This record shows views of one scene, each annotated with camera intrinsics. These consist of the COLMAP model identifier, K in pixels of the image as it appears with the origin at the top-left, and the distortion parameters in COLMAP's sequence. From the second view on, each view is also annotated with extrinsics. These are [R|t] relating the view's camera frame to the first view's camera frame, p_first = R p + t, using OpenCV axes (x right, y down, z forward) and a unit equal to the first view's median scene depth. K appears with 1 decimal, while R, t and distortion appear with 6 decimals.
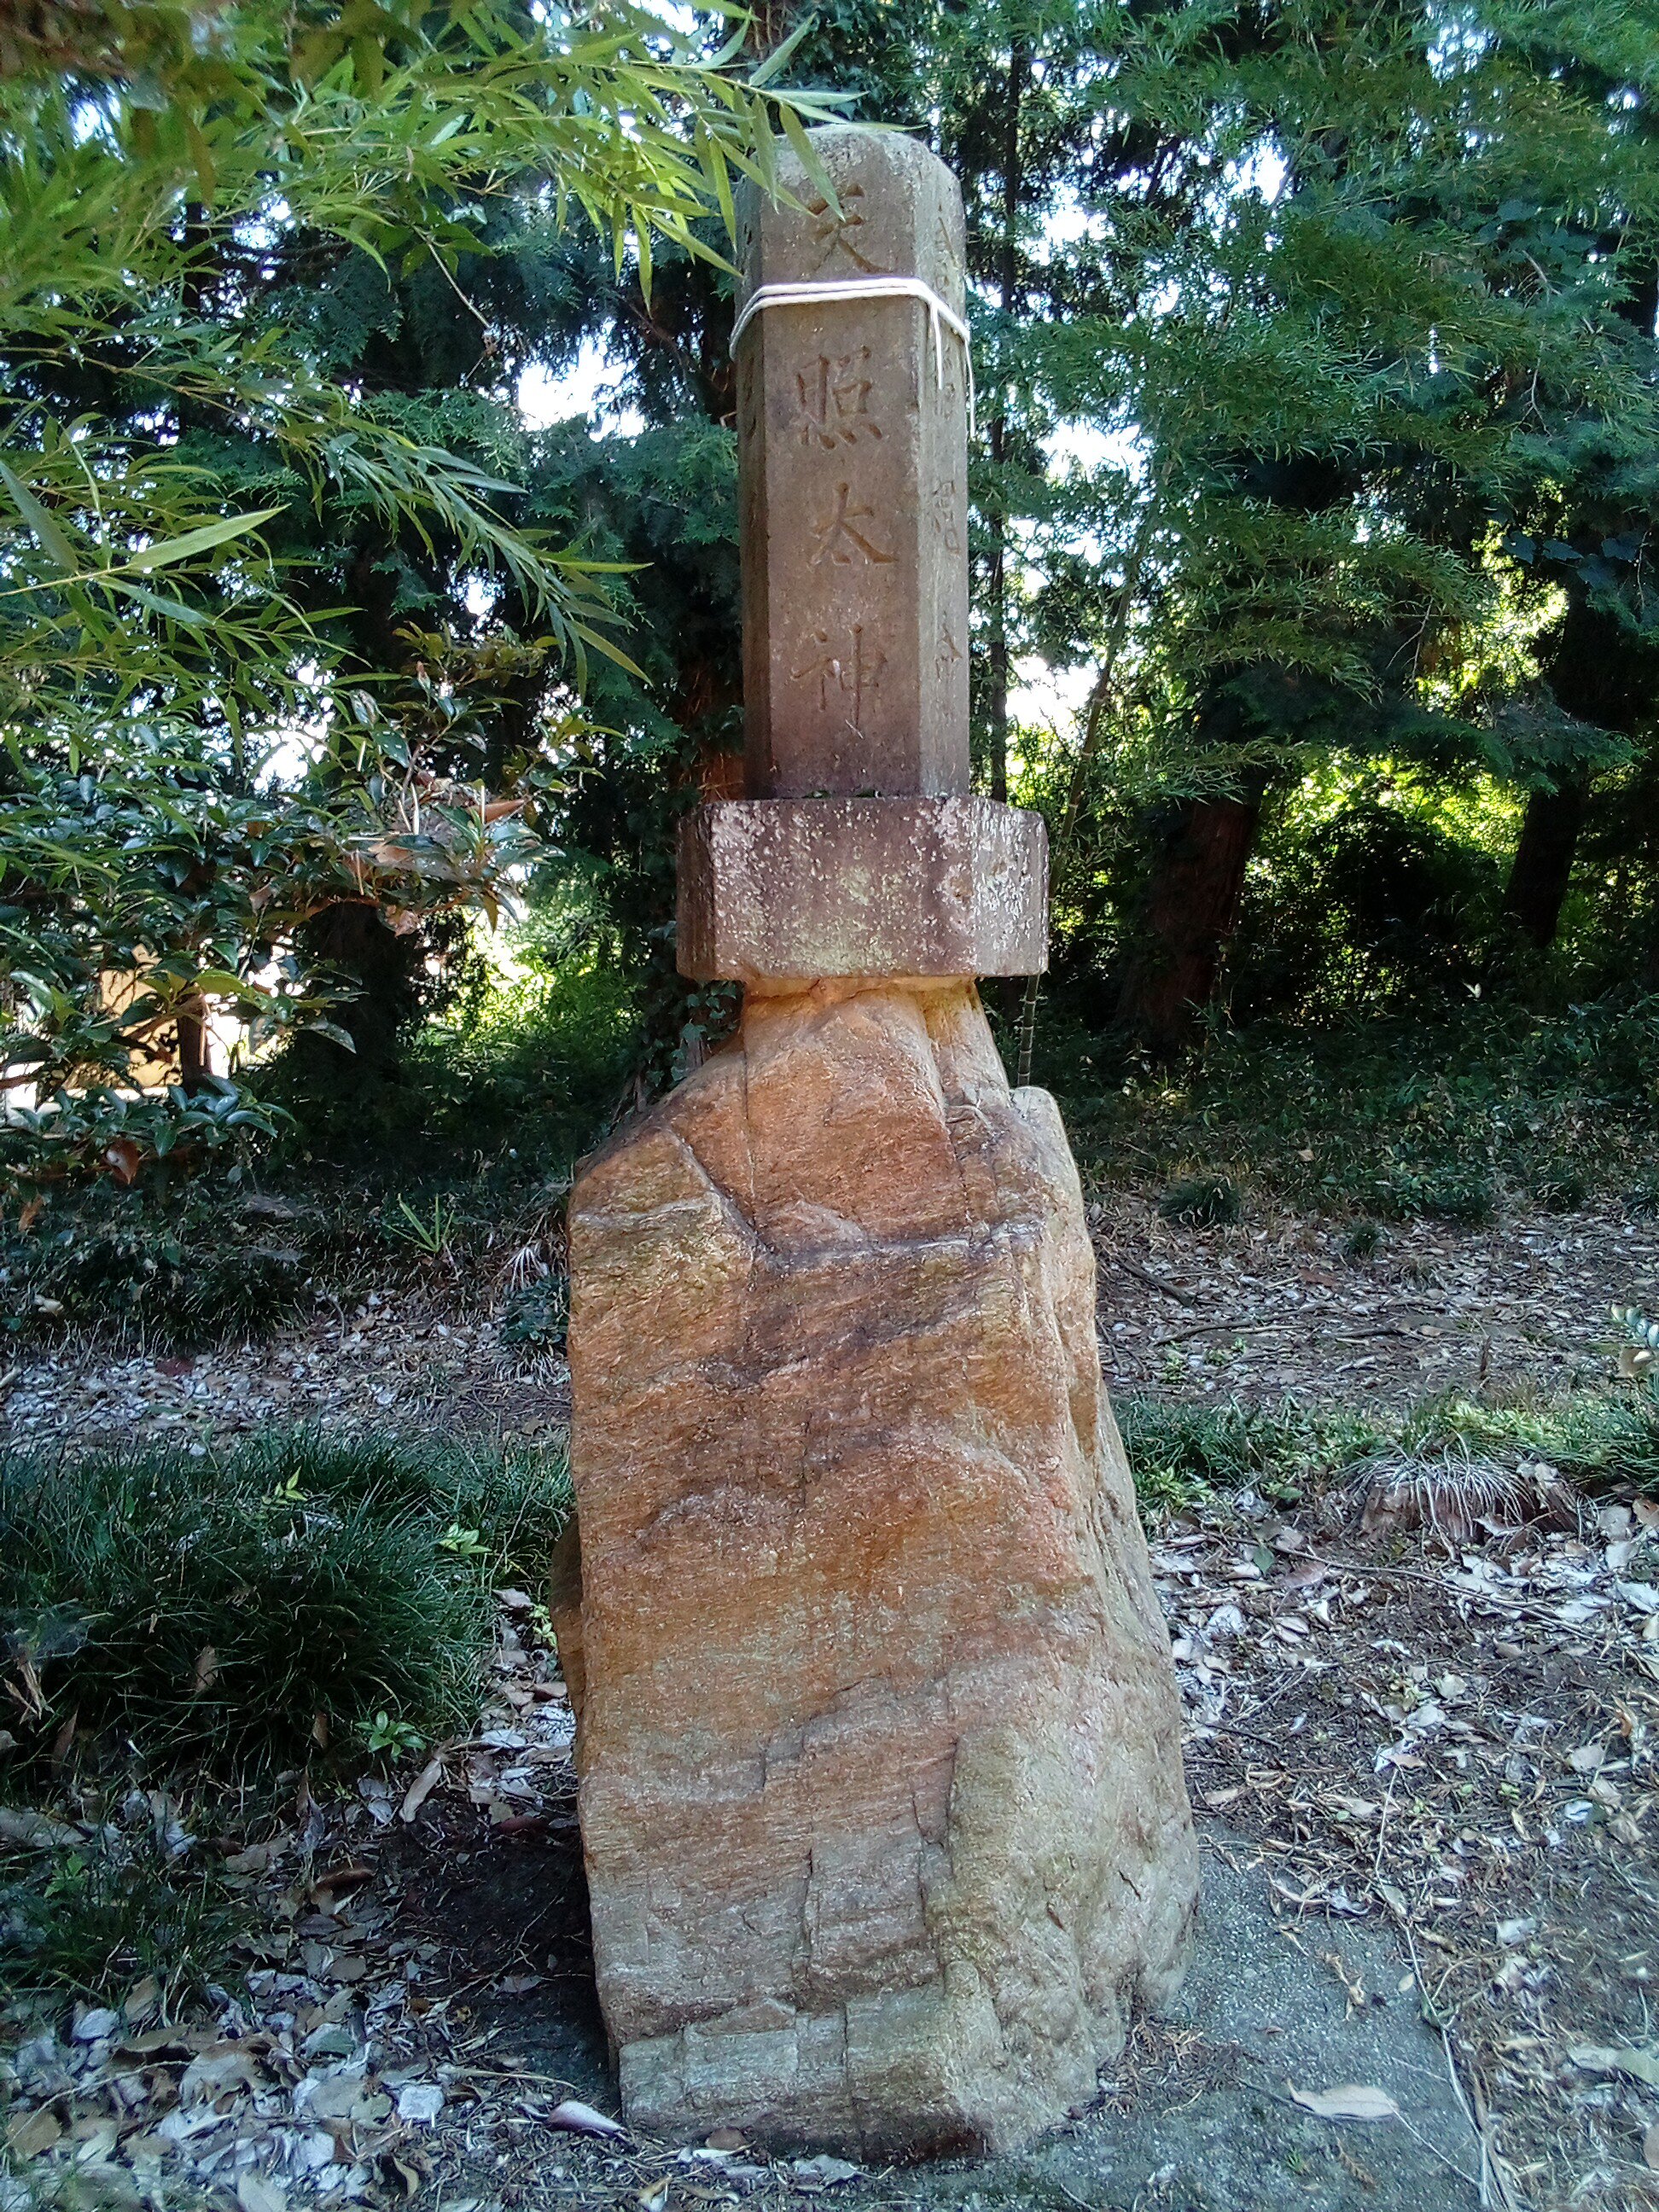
lens RADIAL K [[1842.7, 0, 838.8], [0, 1842.7, 1112.2], [0, 0, 1]] dist [0.106491, -0.176655]
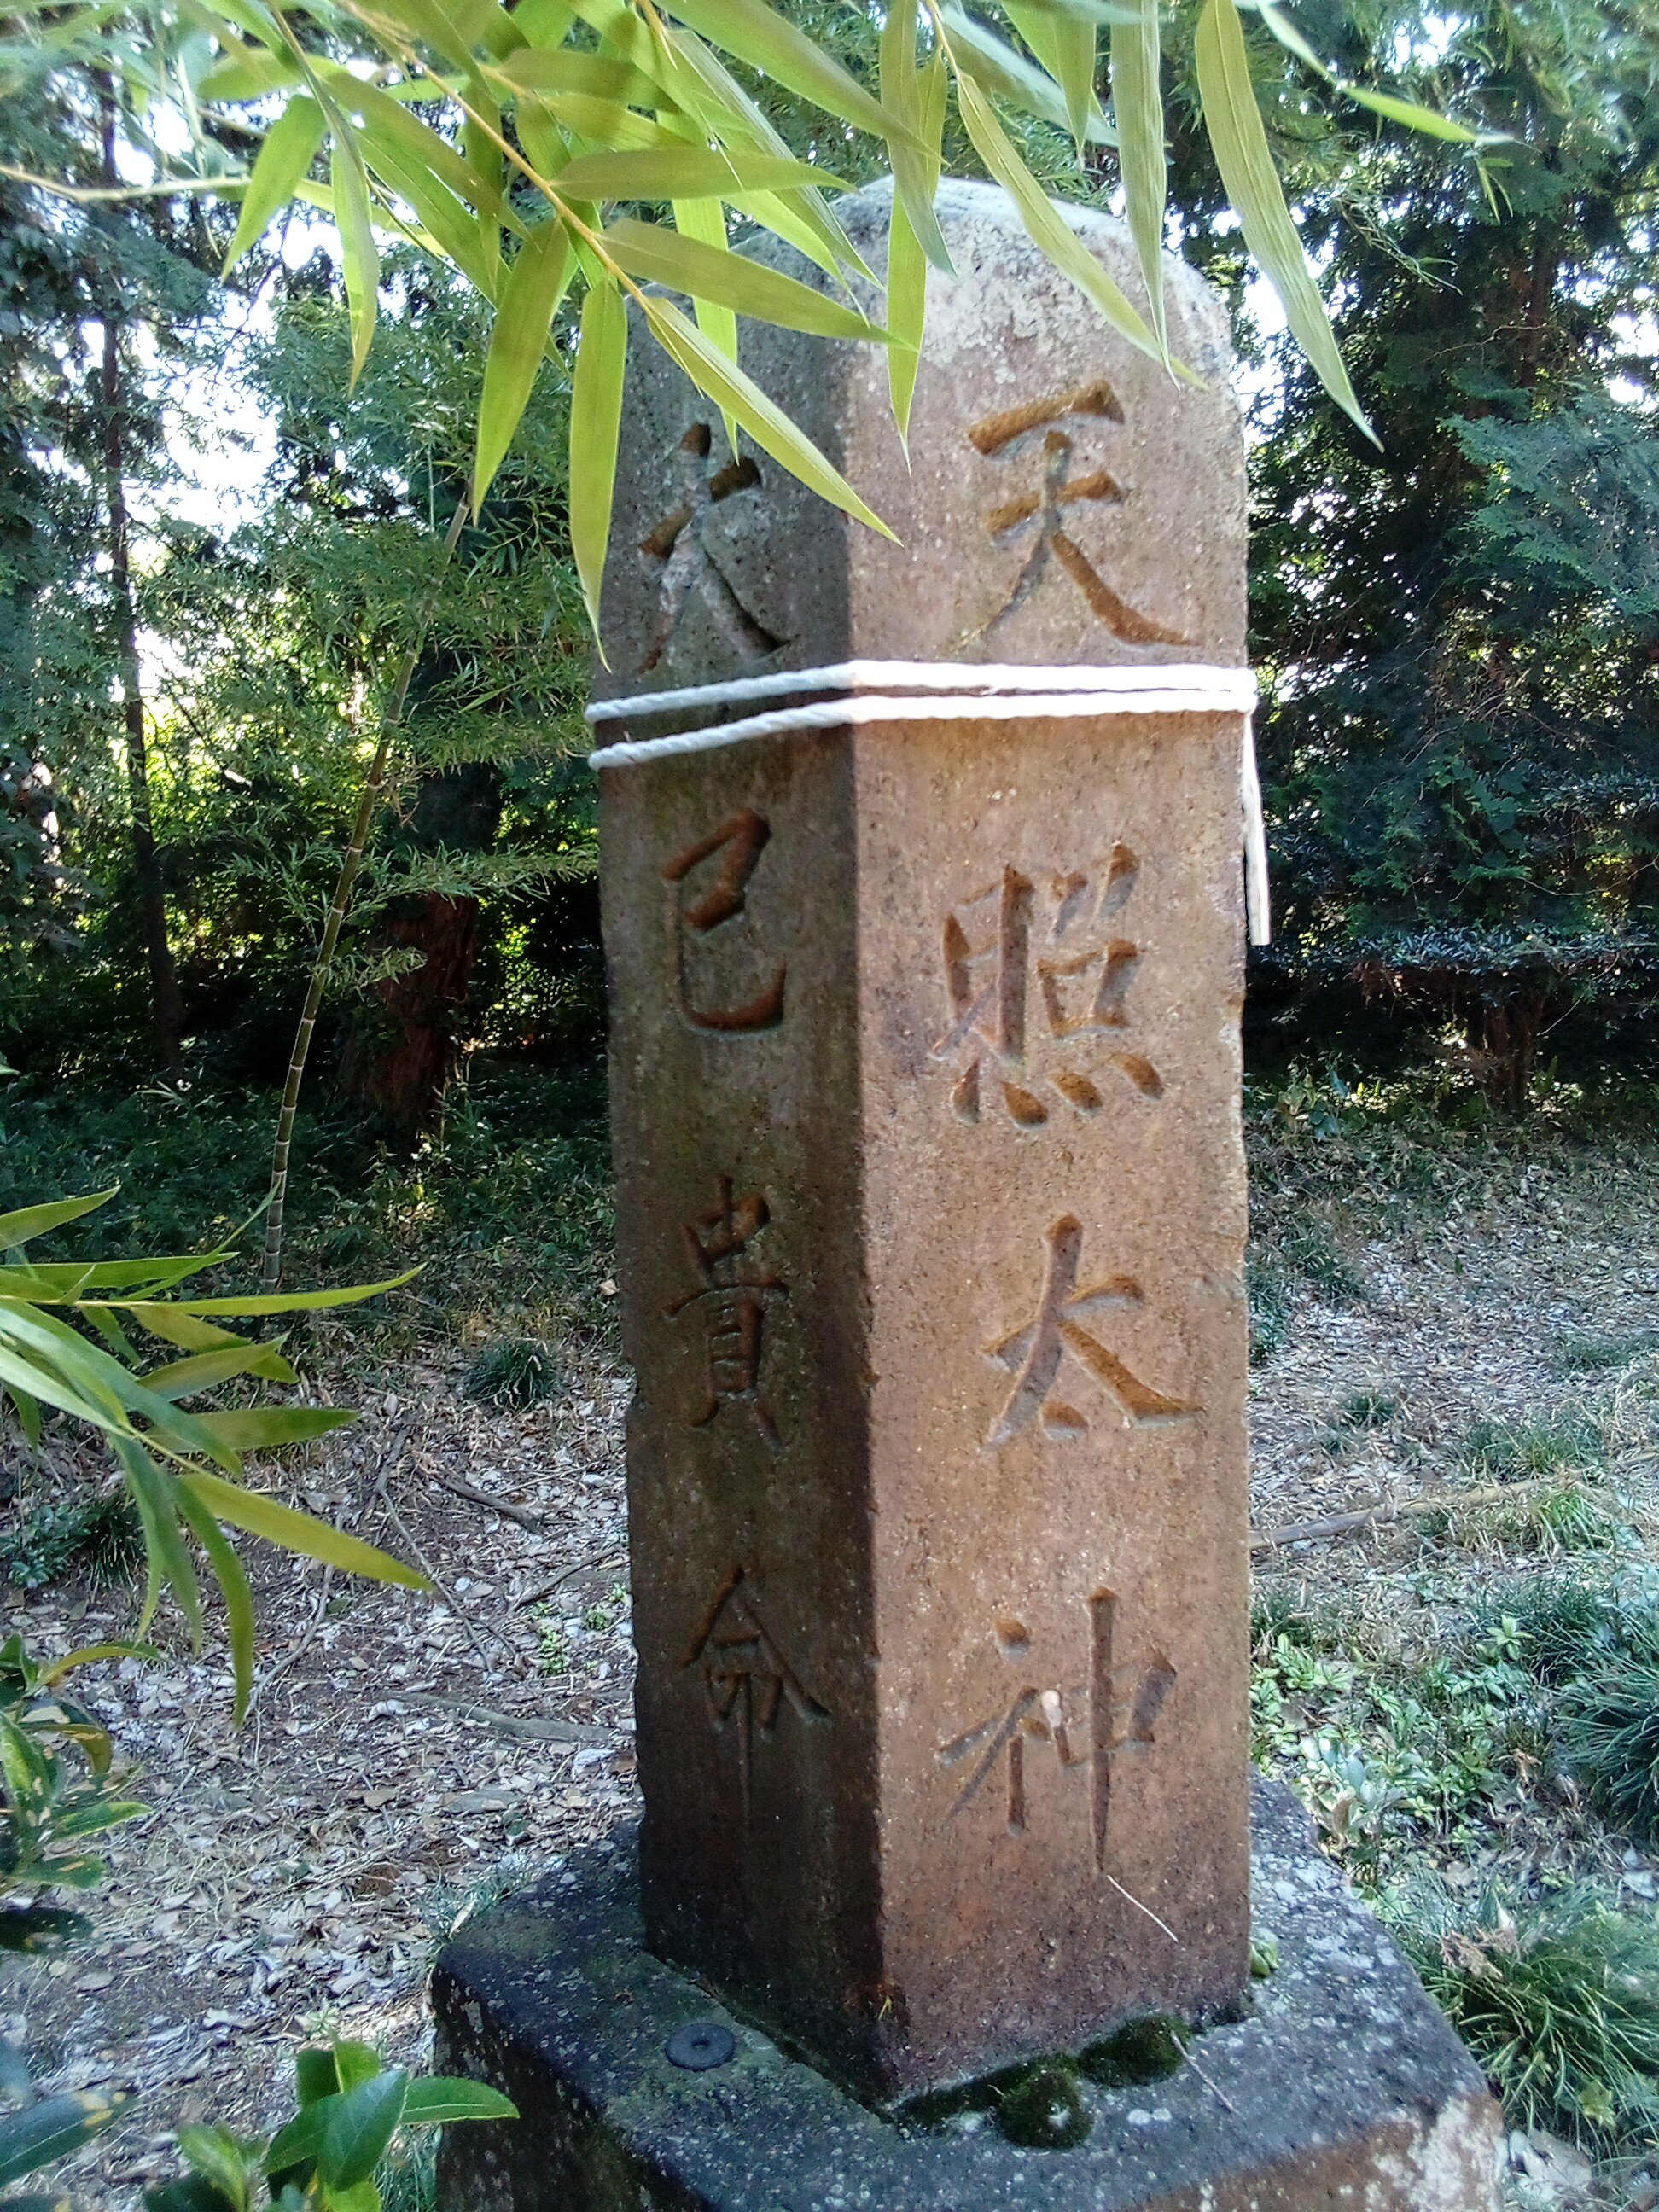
lens RADIAL K [[1842.7, 0, 838.8], [0, 1842.7, 1112.2], [0, 0, 1]] dist [0.106491, -0.176655]
pose [[0.888320, -0.061983, 0.455023, -0.193435], [0.050045, 0.998014, 0.038248, -0.370803], [-0.456490, -0.011204, 0.889658, 0.701218]]
